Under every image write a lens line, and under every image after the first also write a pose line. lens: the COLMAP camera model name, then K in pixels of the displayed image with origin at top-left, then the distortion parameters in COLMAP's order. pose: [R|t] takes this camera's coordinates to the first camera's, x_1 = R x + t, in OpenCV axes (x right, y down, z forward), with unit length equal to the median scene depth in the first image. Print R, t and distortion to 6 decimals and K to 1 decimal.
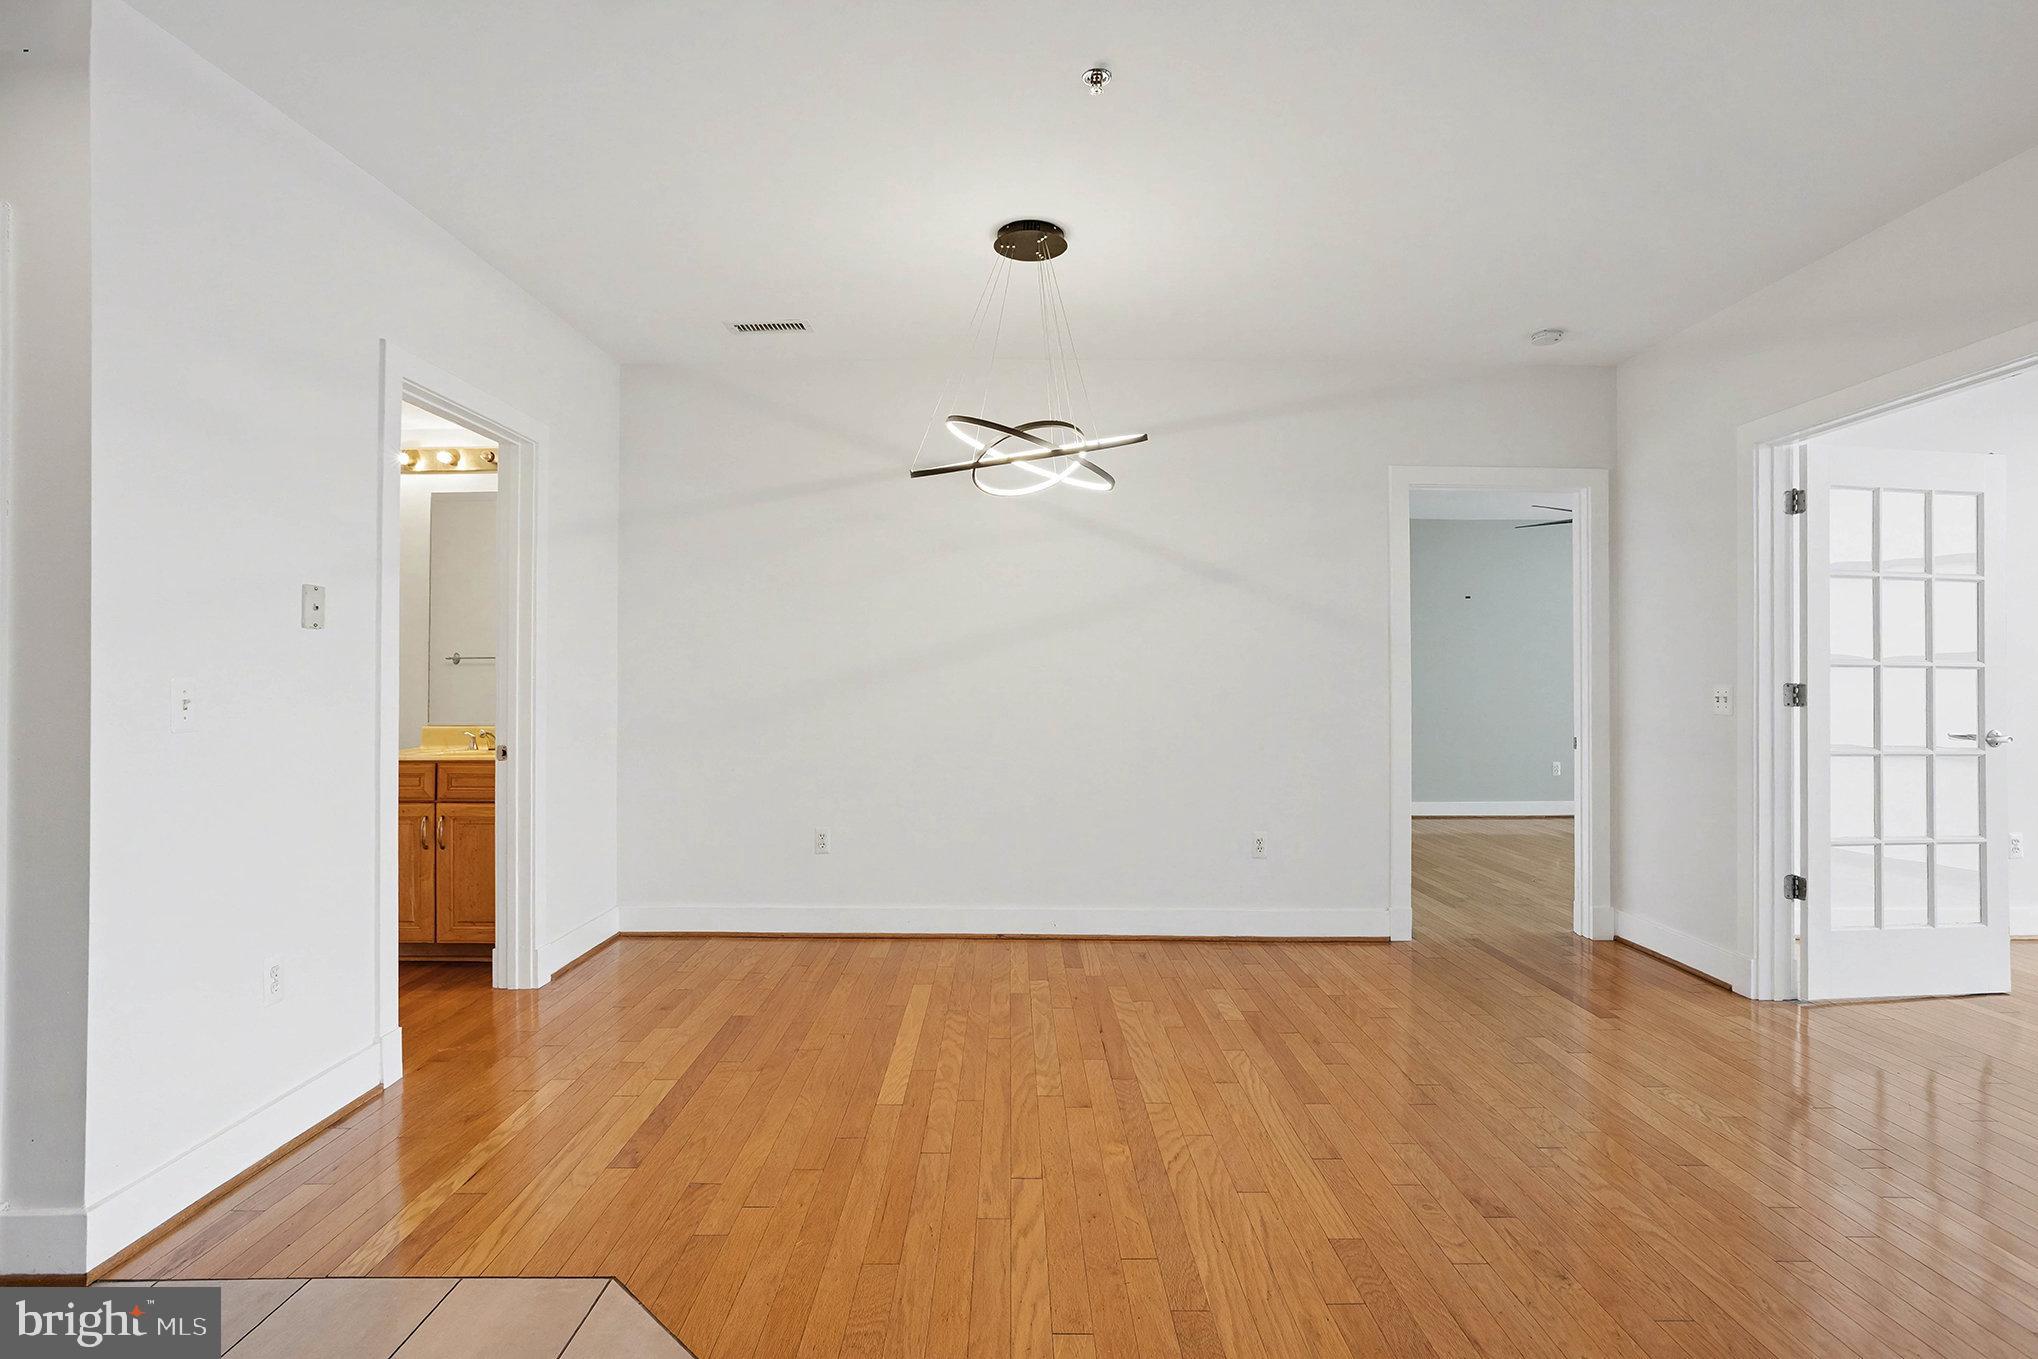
lens RADIAL K [[984.2, 0, 1019.0], [0, 984.2, 679.5], [0, 0, 1]] dist [0.002795, 0.000911]
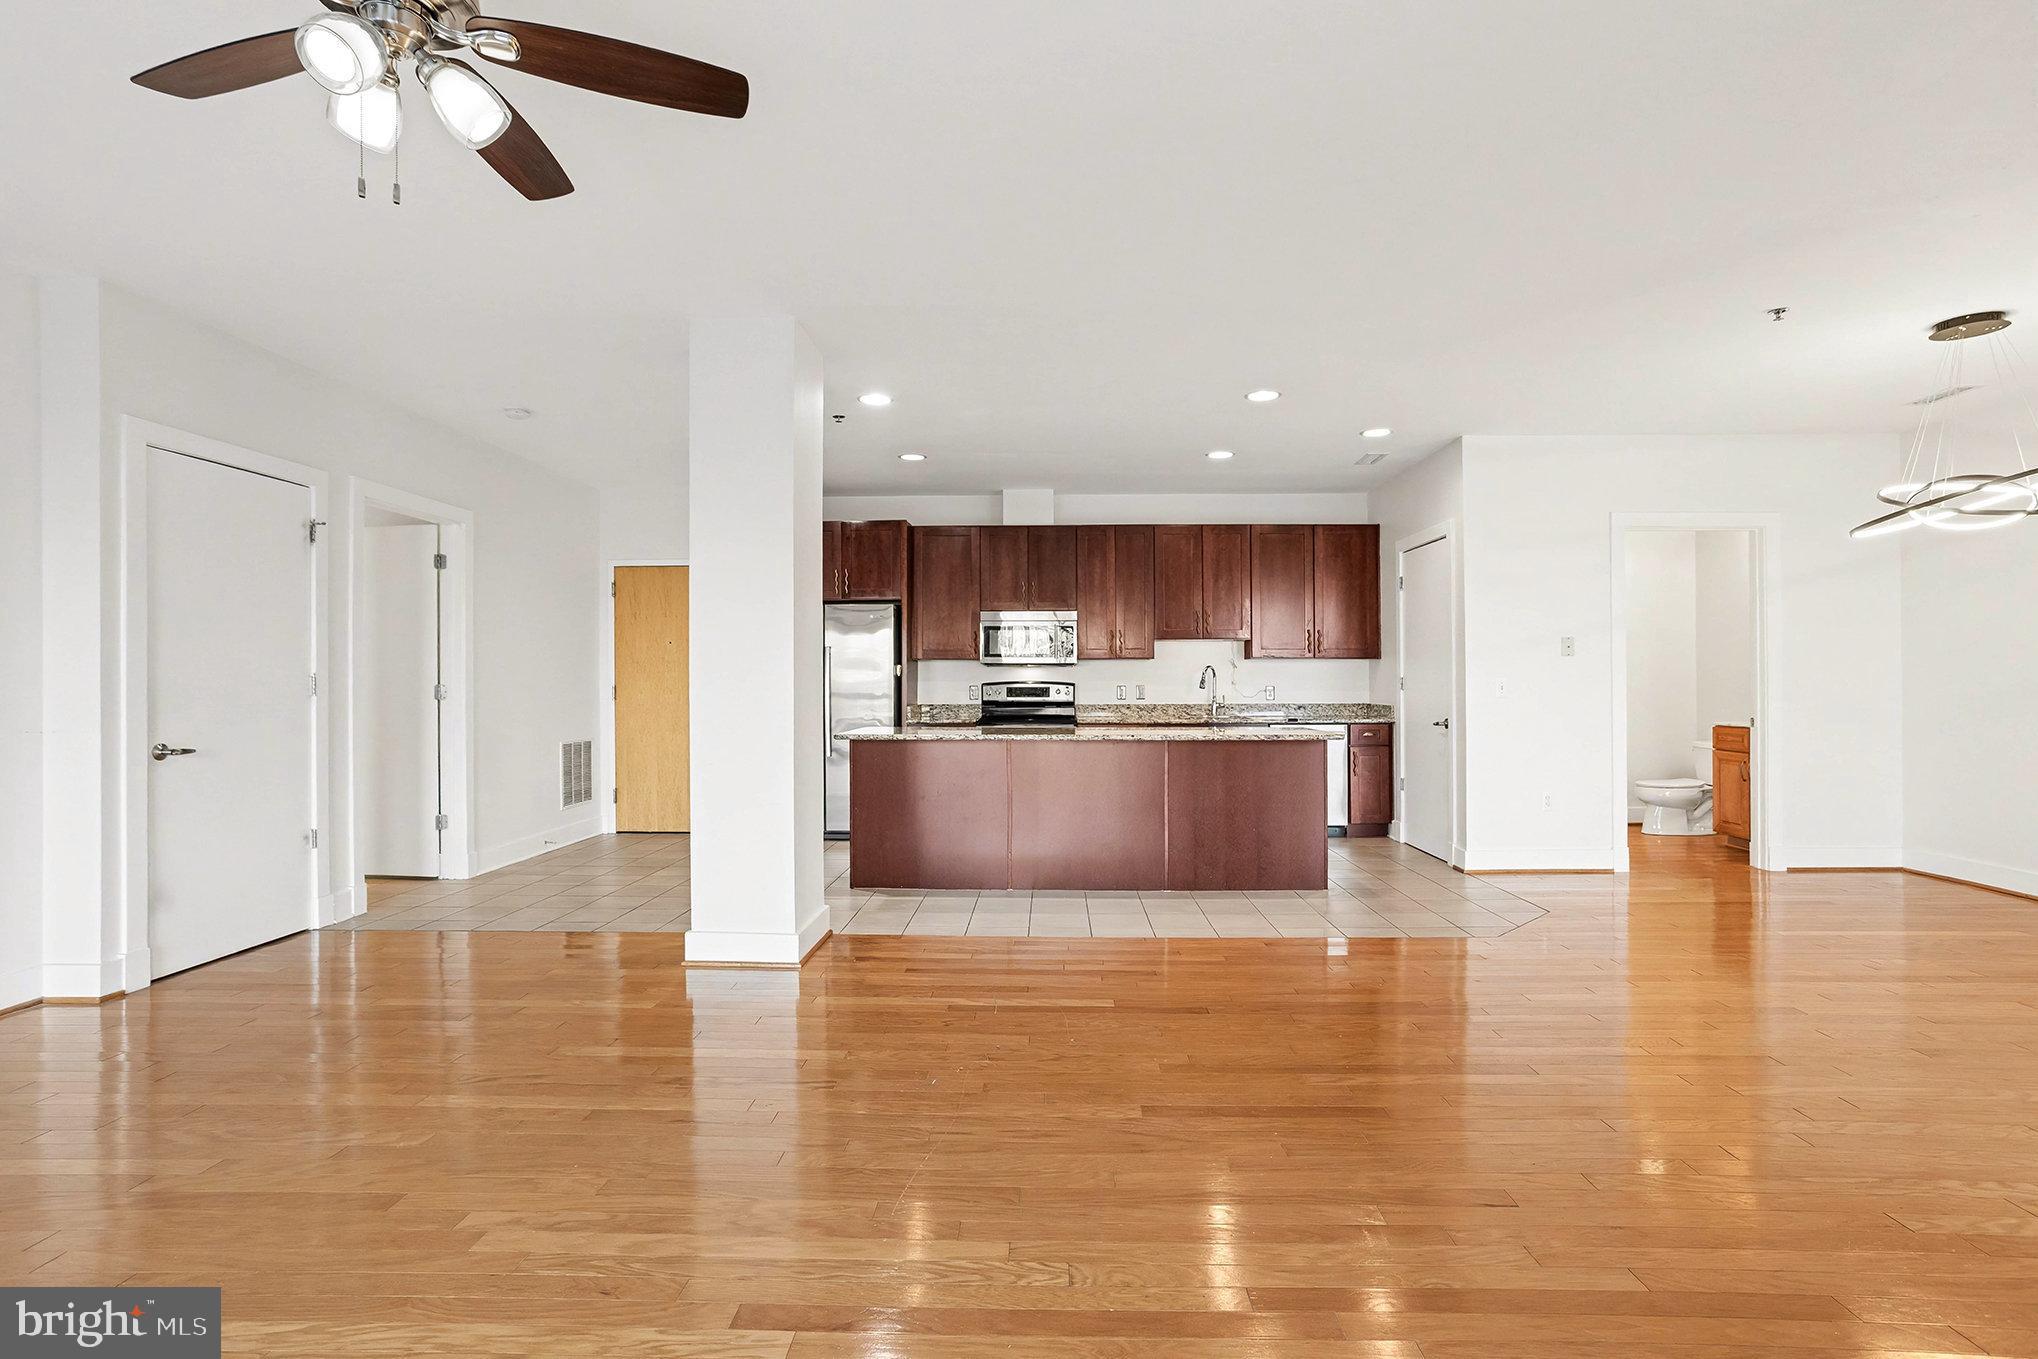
lens RADIAL K [[984.2, 0, 1019.0], [0, 984.2, 679.5], [0, 0, 1]] dist [0.002795, 0.000911]
pose [[-0.034225, 0.000843, -0.999414, 1.131442], [0.012455, 0.999922, 0.000417, -0.008455], [0.999337, -0.012433, -0.034233, -0.142672]]
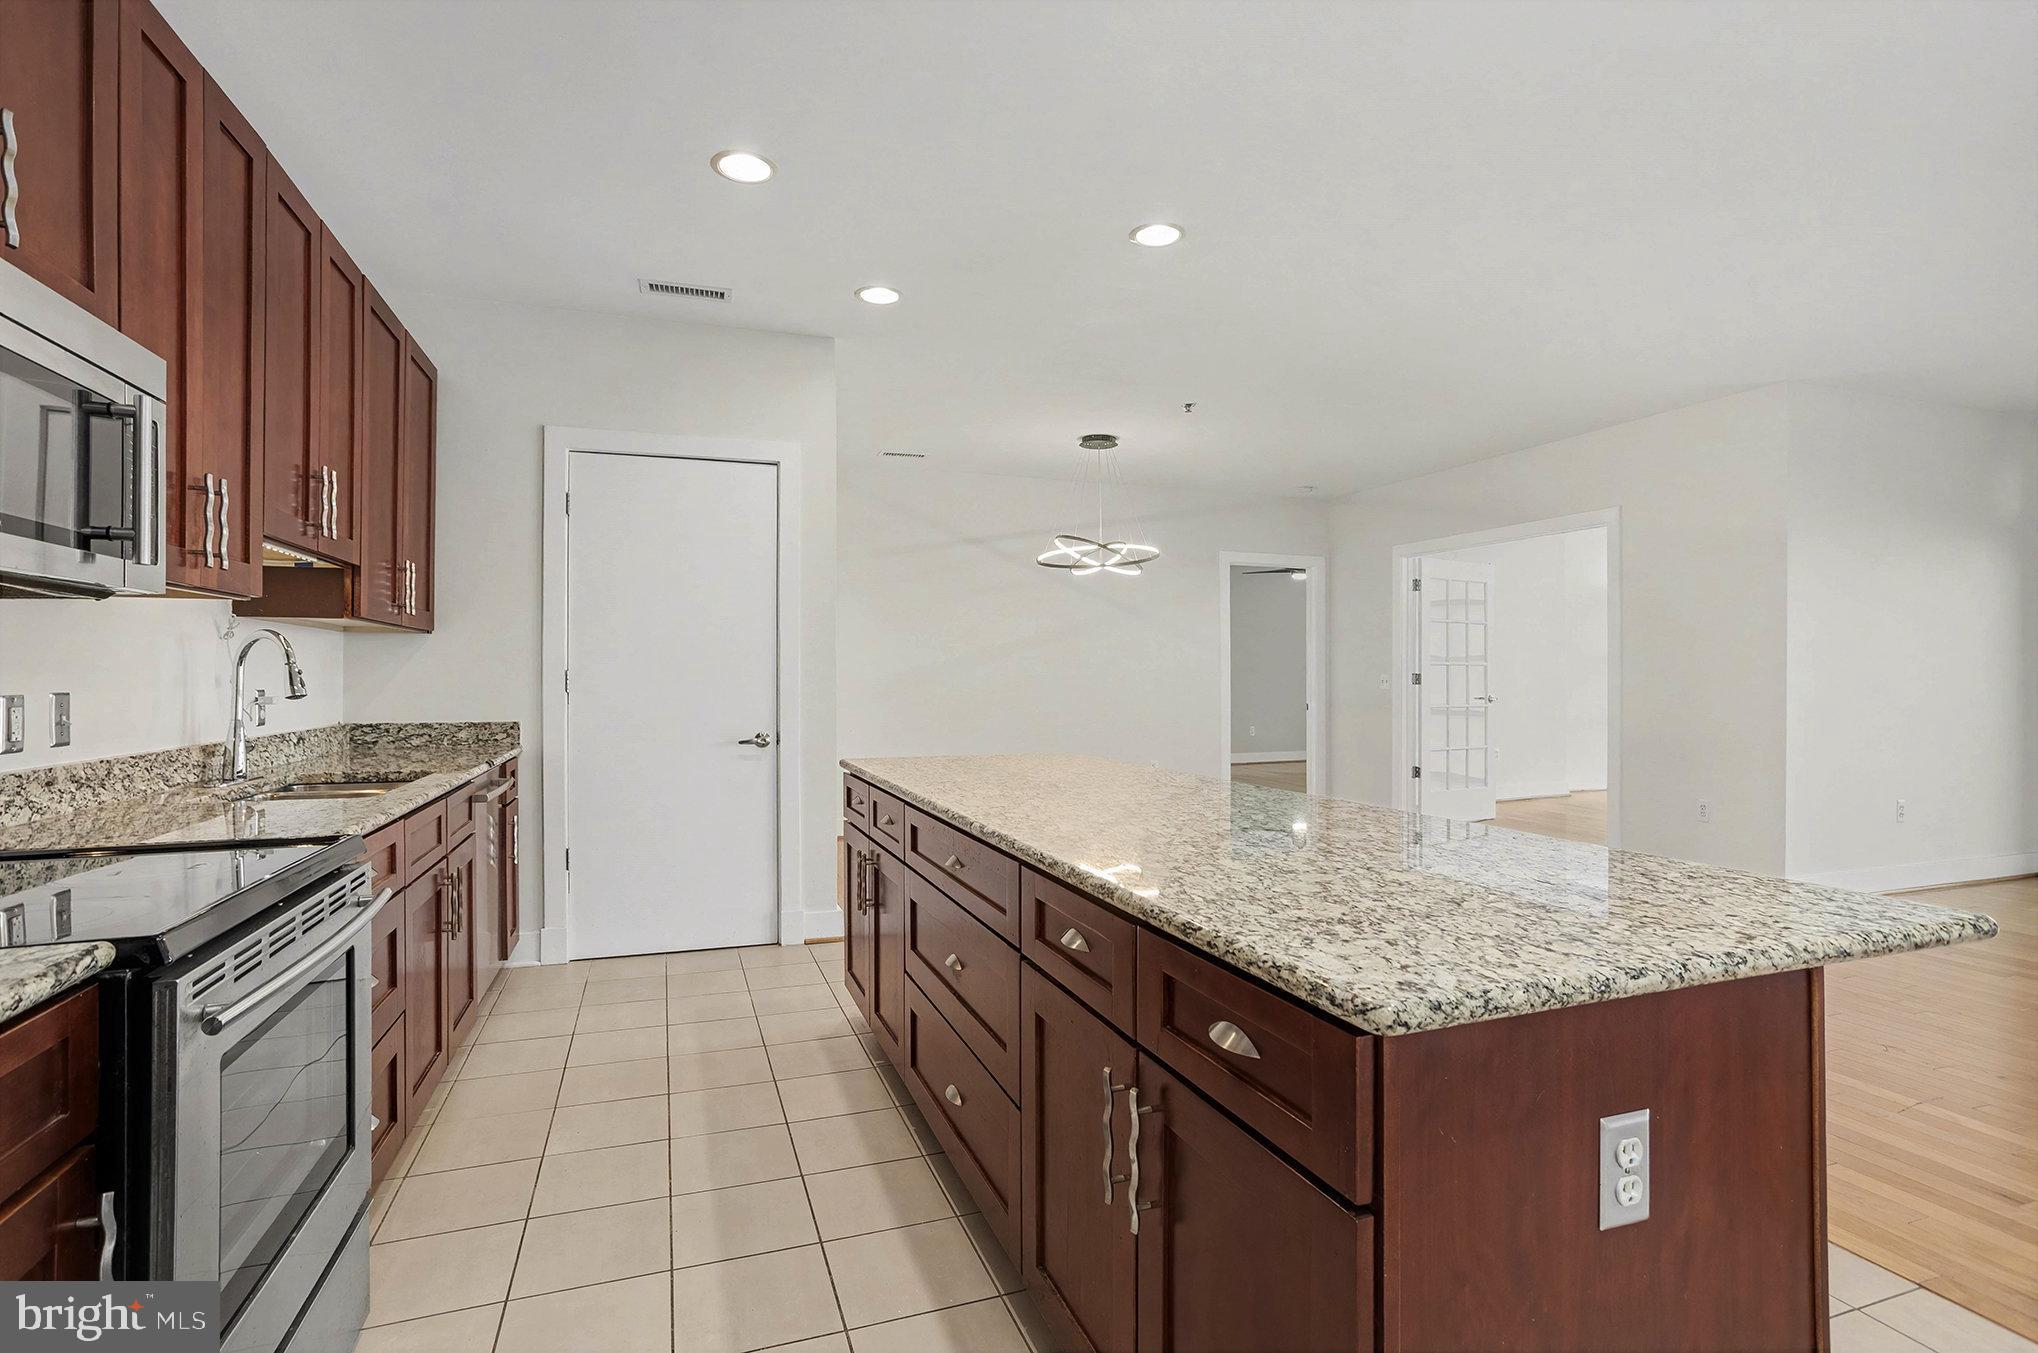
lens RADIAL K [[984.2, 0, 1019.0], [0, 984.2, 676.5], [0, 0, 1]] dist [0.002795, 0.000911]
pose [[0.941836, -0.000345, 0.336072, -0.670396], [-0.002634, 0.999961, 0.008409, -0.006001], [-0.336062, -0.008806, 0.941799, -0.644968]]
